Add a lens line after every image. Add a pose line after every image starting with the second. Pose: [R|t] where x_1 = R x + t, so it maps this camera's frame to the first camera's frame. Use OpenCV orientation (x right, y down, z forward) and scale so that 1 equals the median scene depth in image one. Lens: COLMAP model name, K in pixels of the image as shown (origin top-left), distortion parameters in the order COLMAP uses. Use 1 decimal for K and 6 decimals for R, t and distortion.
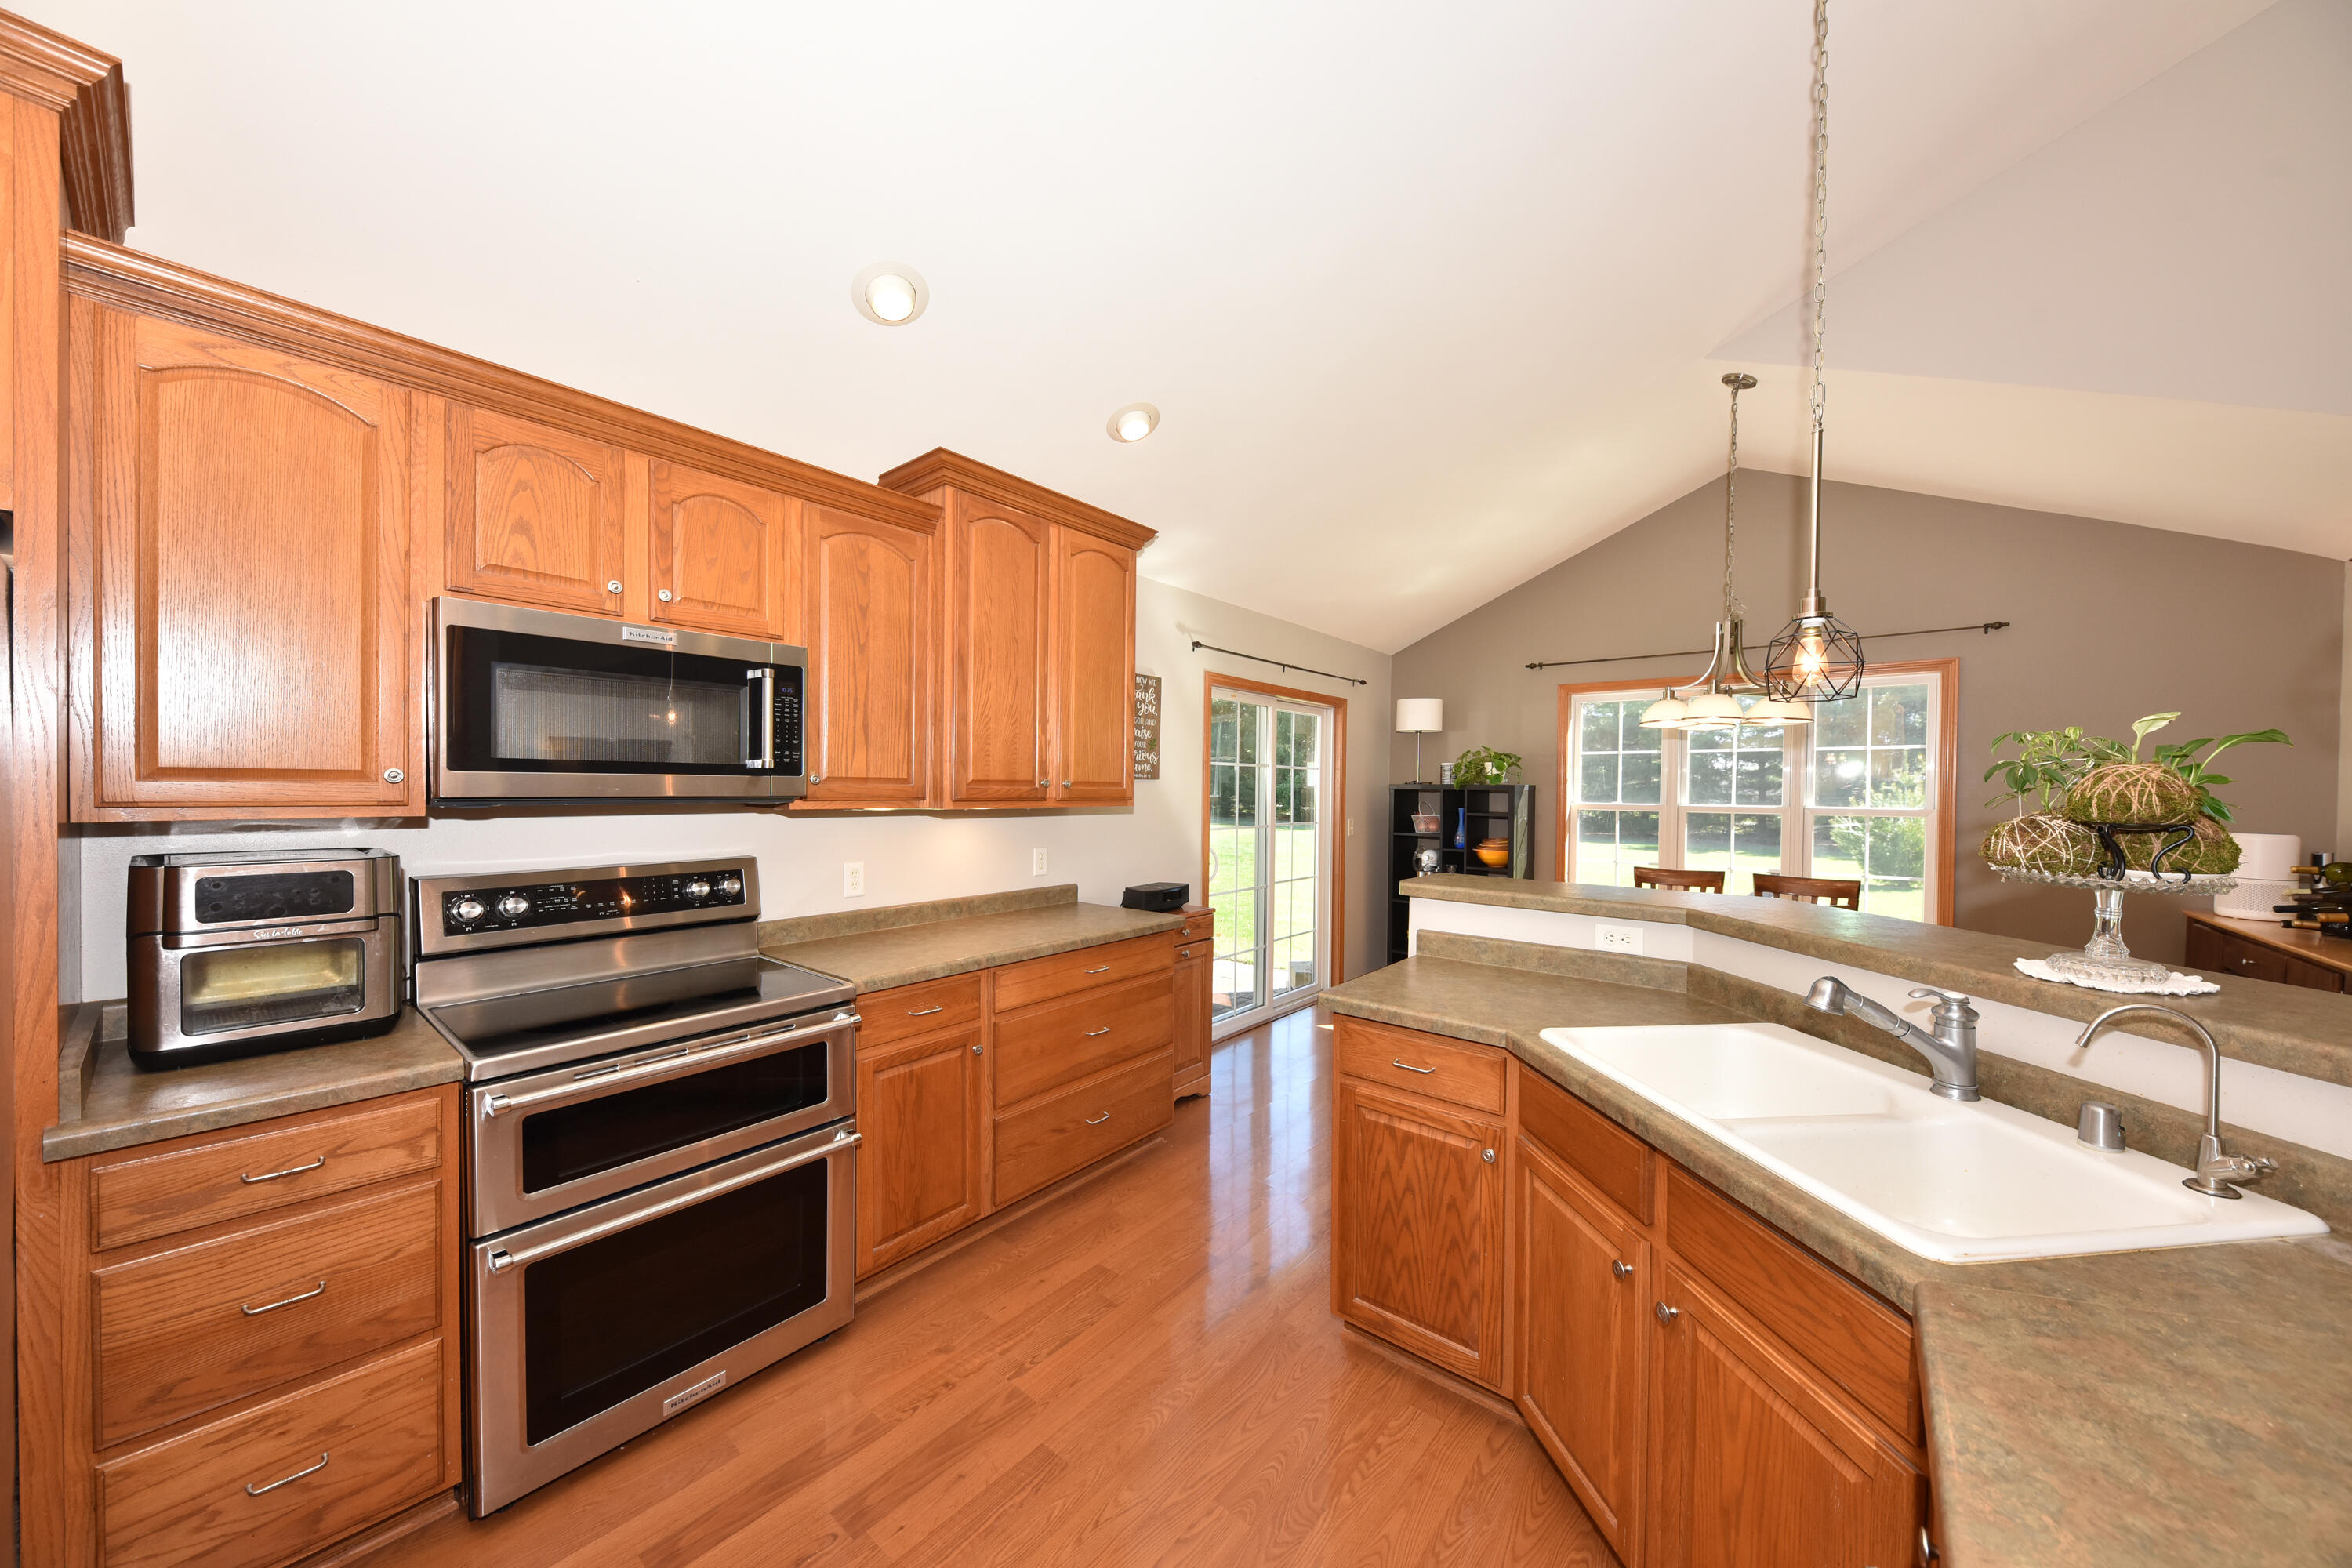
lens RADIAL K [[803.7, 0, 1187.3], [0, 803.7, 802.6], [0, 0, 1]] dist [-0.011804, -0.000656]
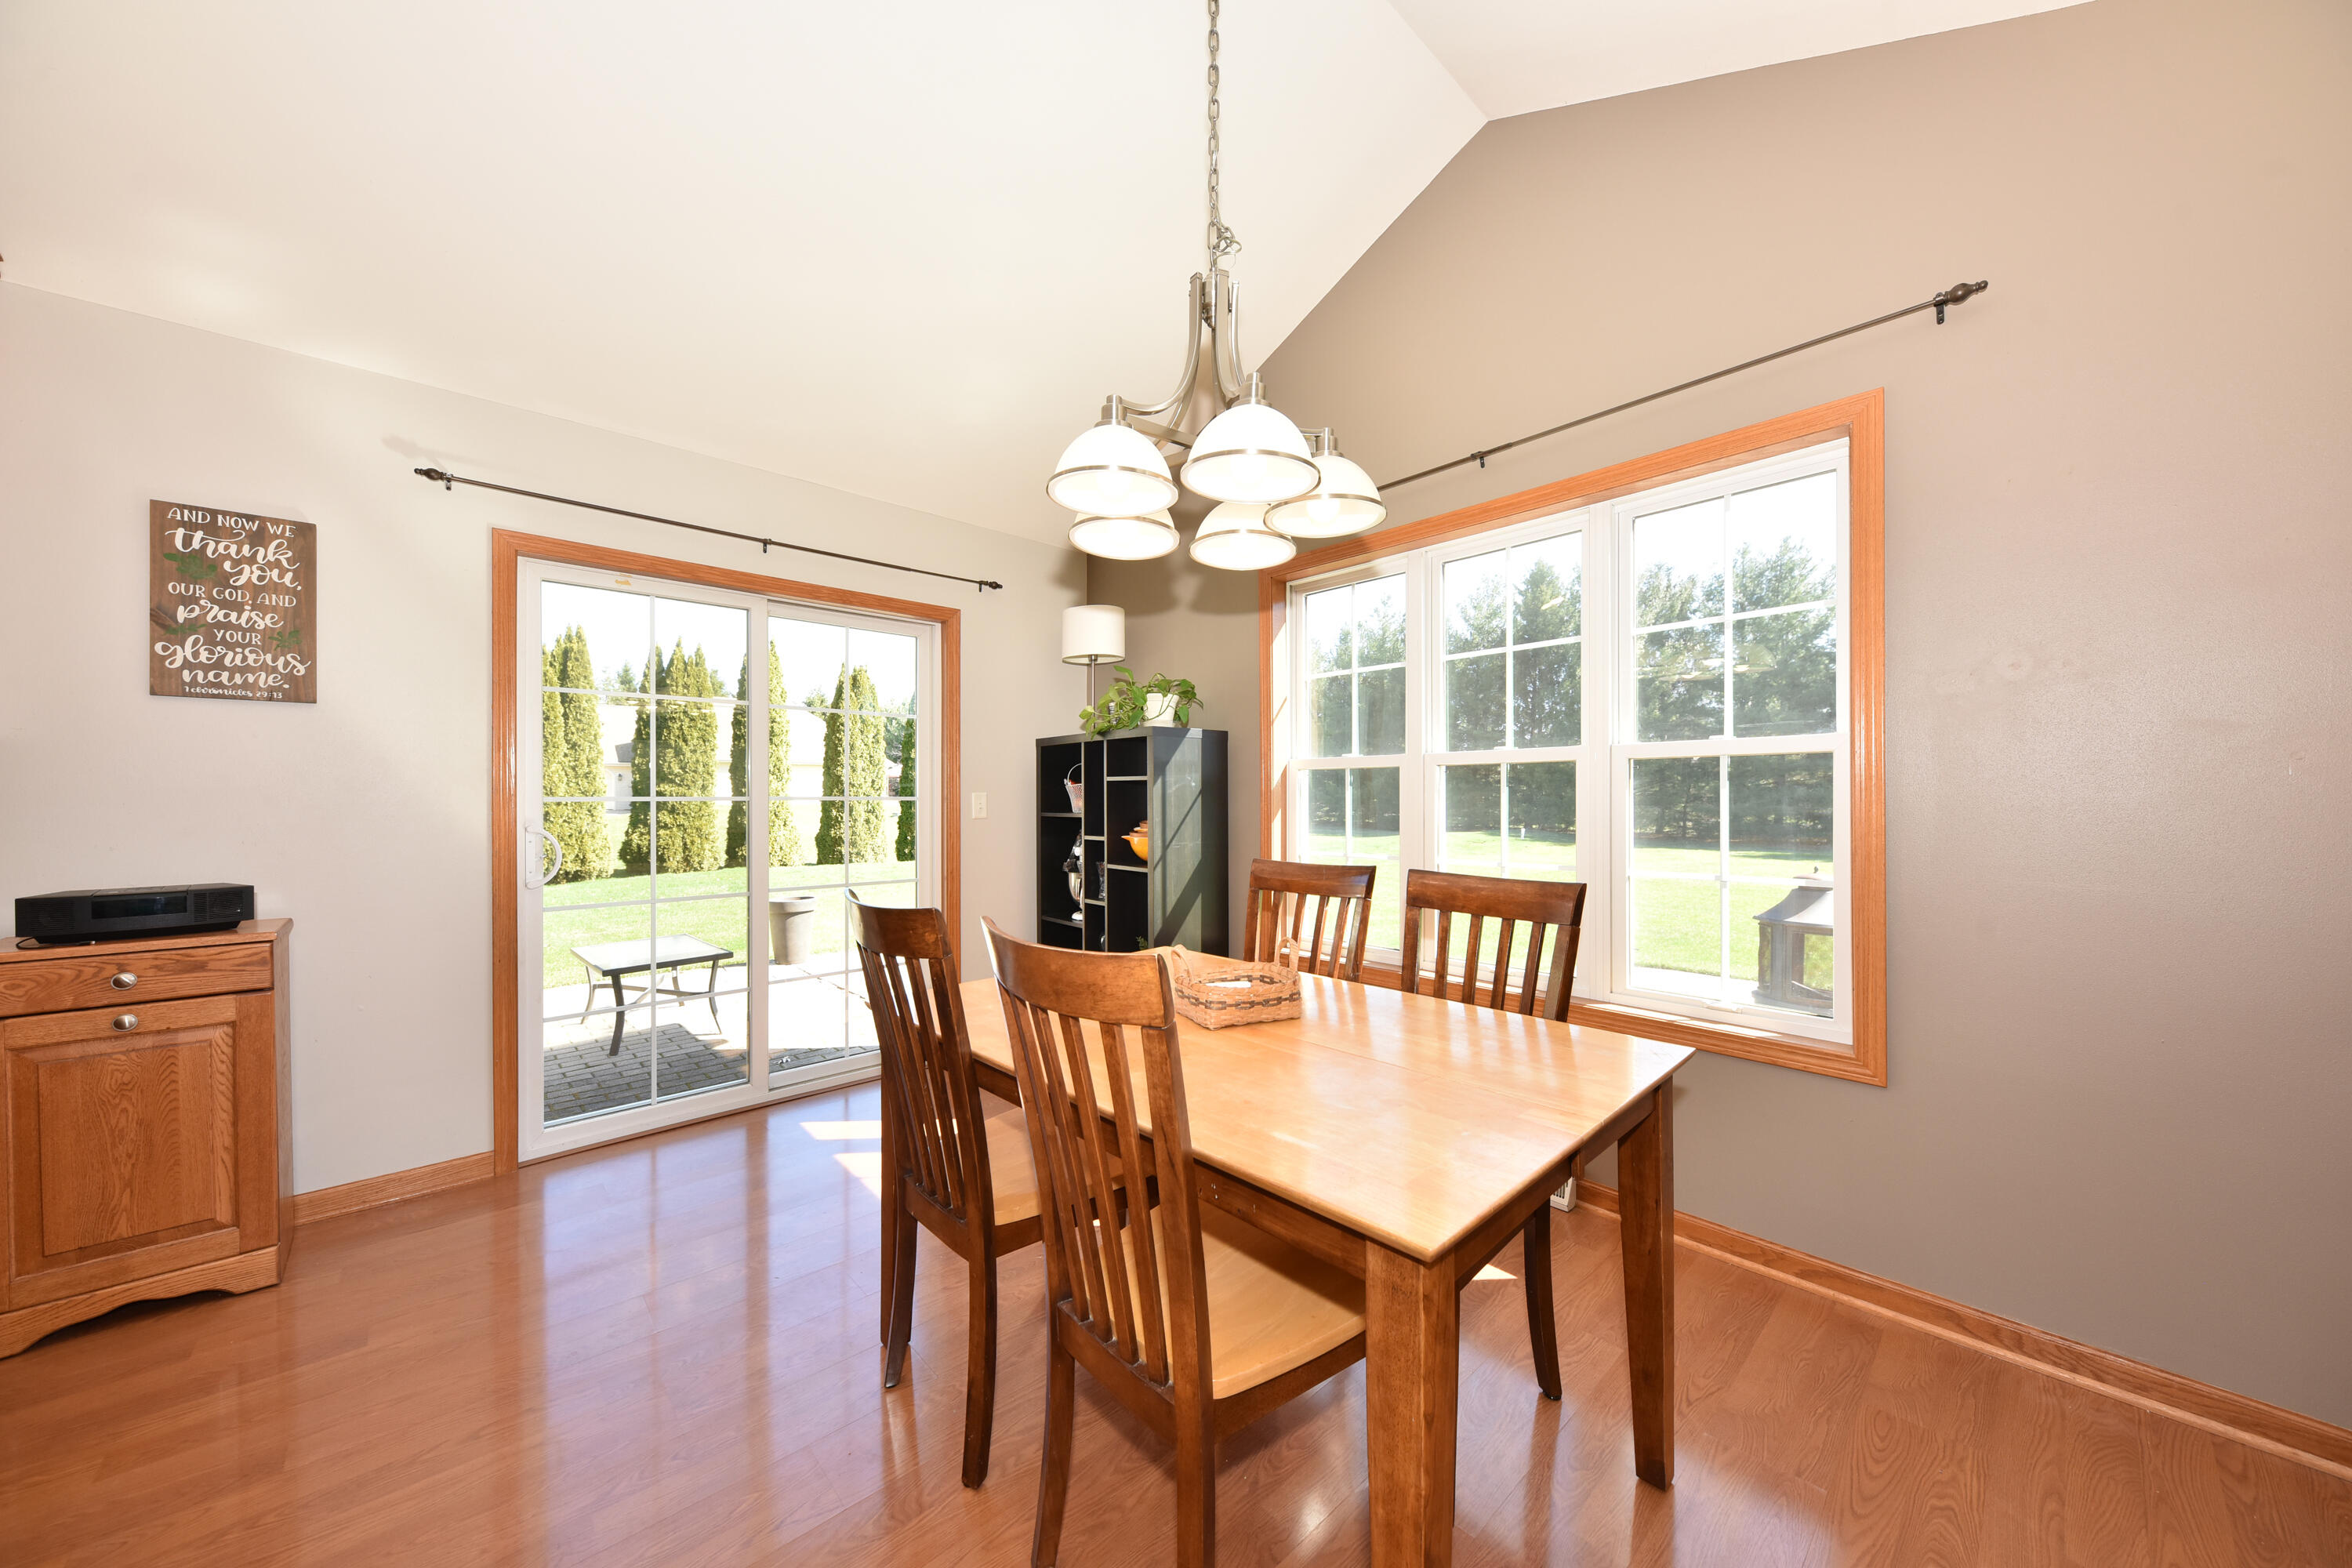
lens RADIAL K [[803.7, 0, 1181.5], [0, 803.7, 792.8], [0, 0, 1]] dist [-0.011804, -0.000656]
pose [[0.989201, -0.002936, -0.146535, 0.670159], [0.000614, 0.999874, -0.015884, 0.045693], [0.146563, 0.015623, 0.989078, 0.545462]]
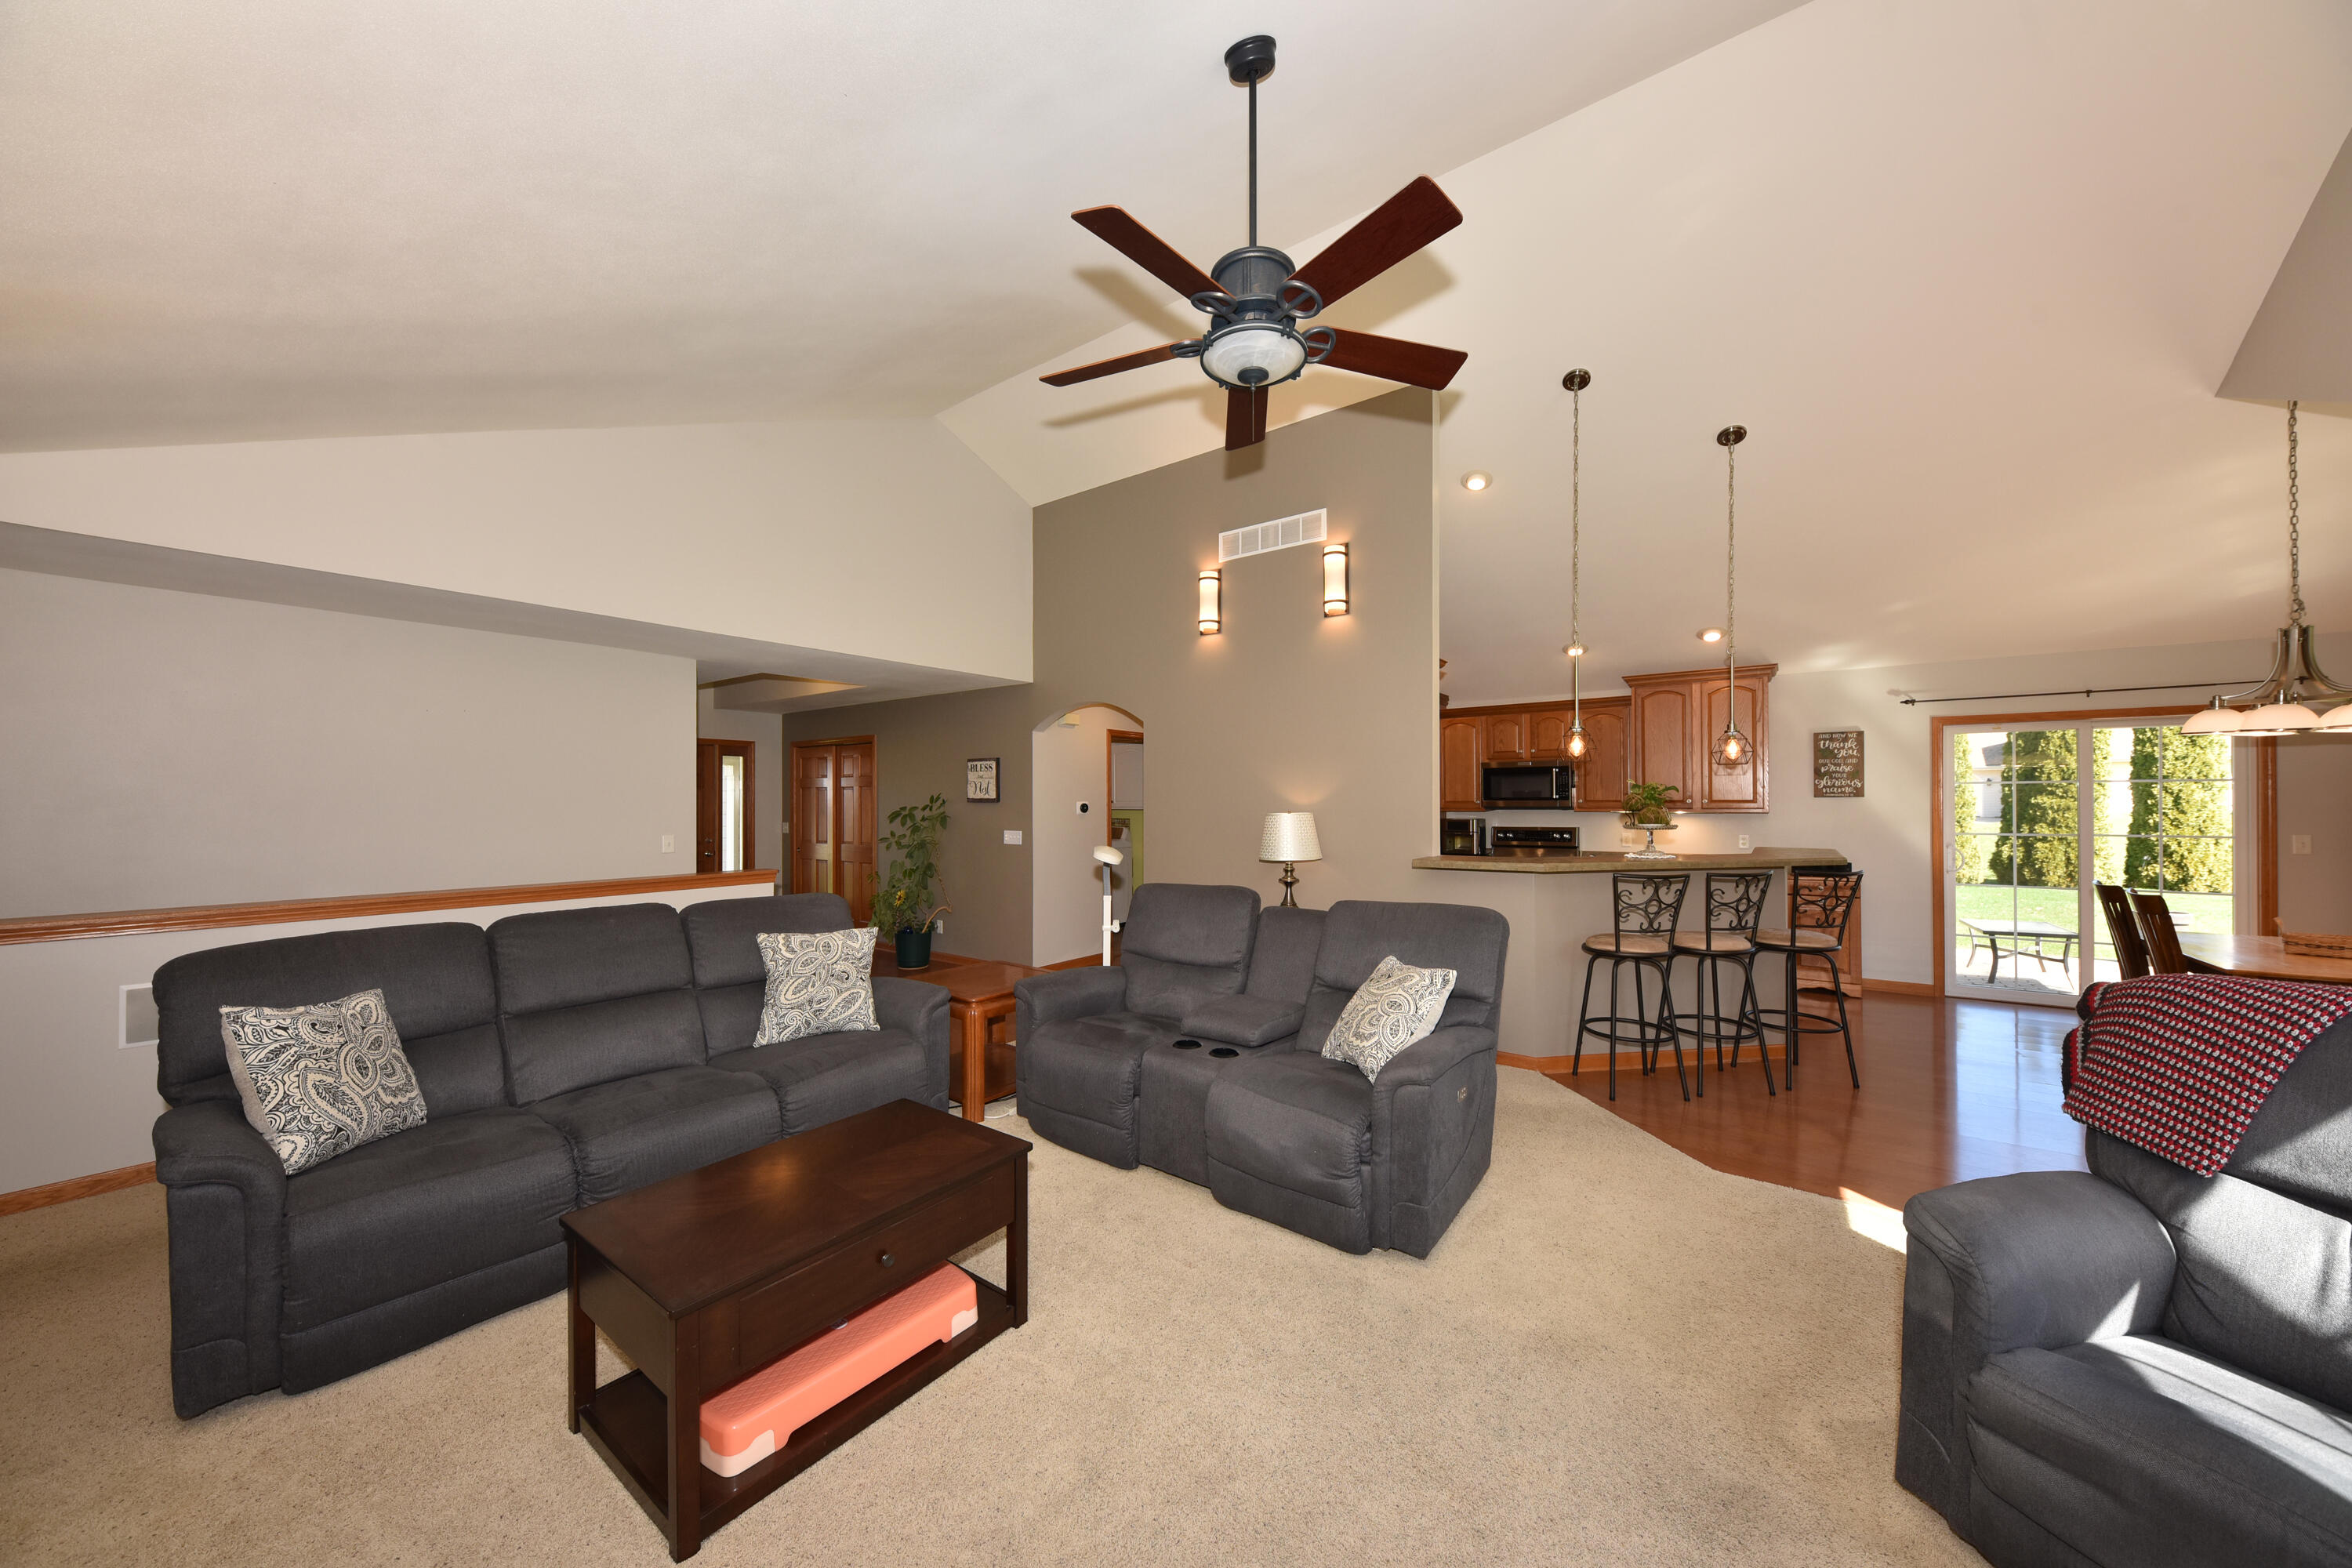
lens RADIAL K [[803.7, 0, 1189.5], [0, 803.7, 799.8], [0, 0, 1]] dist [-0.011804, -0.000656]
pose [[0.022460, -0.003750, -0.999741, 1.479220], [-0.008000, 0.999960, -0.003931, -0.007569], [0.999716, 0.008086, 0.022429, -0.321843]]
